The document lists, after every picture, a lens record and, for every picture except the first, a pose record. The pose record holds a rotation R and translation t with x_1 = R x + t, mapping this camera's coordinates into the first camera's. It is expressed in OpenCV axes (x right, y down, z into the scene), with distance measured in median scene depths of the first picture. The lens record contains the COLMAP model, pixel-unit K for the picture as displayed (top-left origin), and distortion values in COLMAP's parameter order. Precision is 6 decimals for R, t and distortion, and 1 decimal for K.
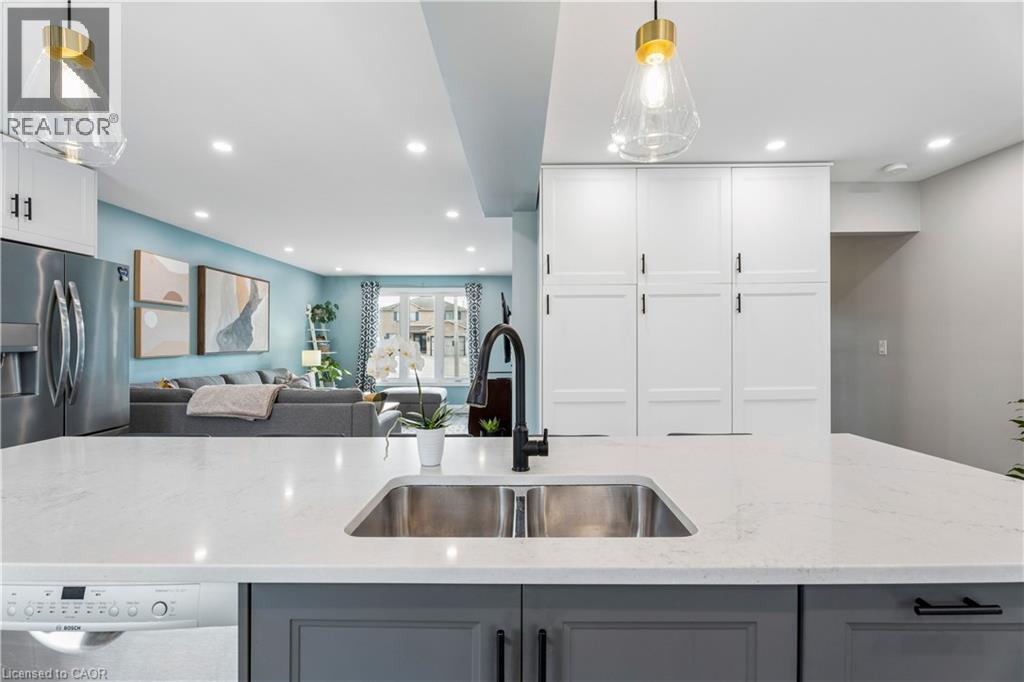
lens RADIAL K [[450.3, 0, 510.8], [0, 450.3, 332.7], [0, 0, 1]] dist [-0.000873, 0.000607]
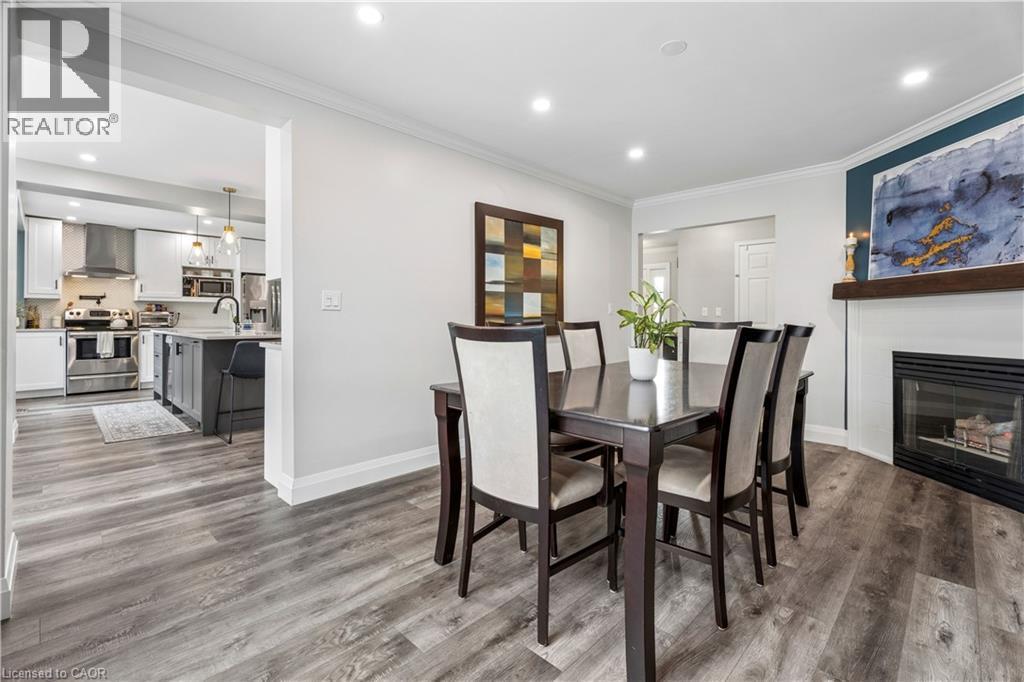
lens RADIAL K [[450.3, 0, 503.7], [0, 450.3, 318.7], [0, 0, 1]] dist [-0.000873, 0.000607]
pose [[0.718847, 0.004873, -0.695151, 1.167750], [0.007136, 0.999871, 0.014389, 0.037452], [0.695131, -0.015304, 0.718720, -0.062259]]
